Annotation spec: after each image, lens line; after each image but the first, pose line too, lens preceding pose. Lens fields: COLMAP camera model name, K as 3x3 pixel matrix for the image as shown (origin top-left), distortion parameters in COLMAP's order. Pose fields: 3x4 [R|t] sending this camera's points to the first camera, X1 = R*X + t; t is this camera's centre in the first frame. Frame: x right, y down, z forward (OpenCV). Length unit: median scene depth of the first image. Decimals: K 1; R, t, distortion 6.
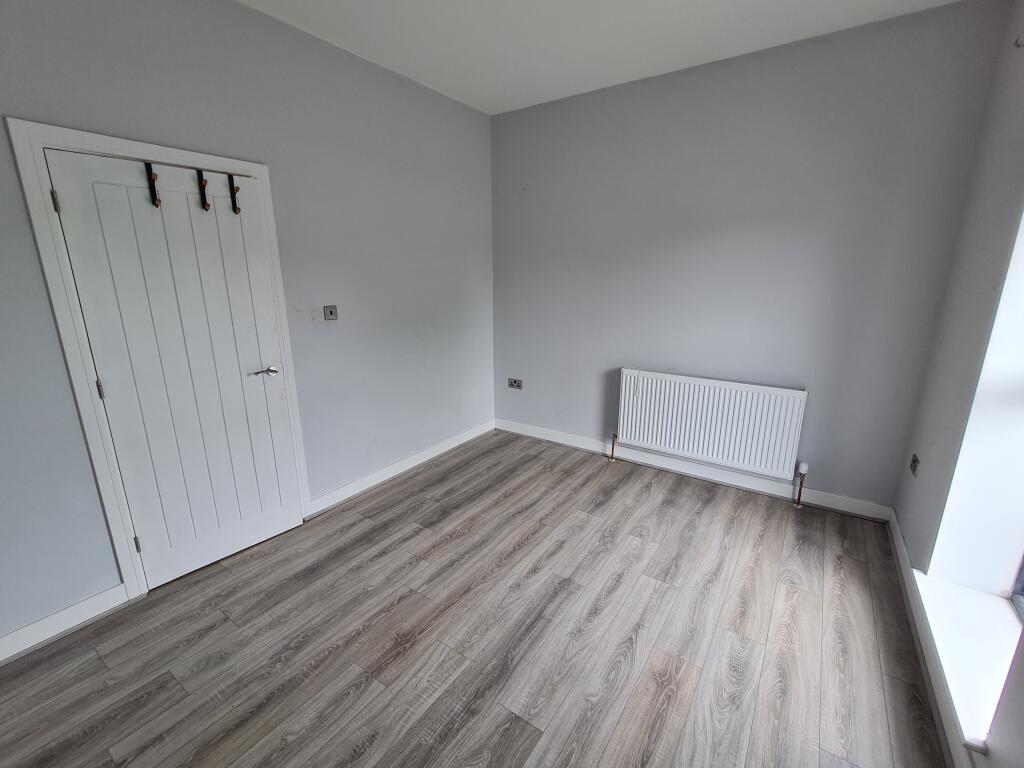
lens RADIAL K [[447.0, 0, 515.3], [0, 447.0, 385.0], [0, 0, 1]] dist [-0.000449, -0.000429]
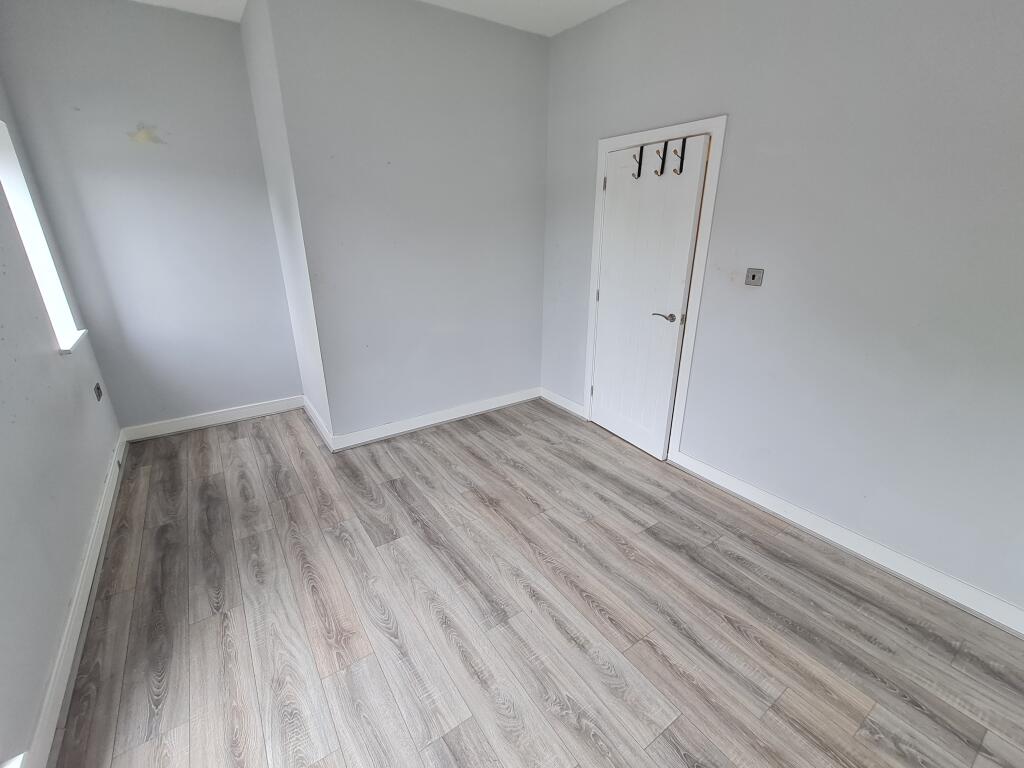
lens RADIAL K [[447.0, 0, 515.3], [0, 447.0, 385.0], [0, 0, 1]] dist [-0.000449, -0.000429]
pose [[-0.357090, 0.321522, -0.876989, 0.672040], [-0.233936, 0.878184, 0.417213, -0.276345], [0.904301, 0.354142, -0.238375, 1.038985]]
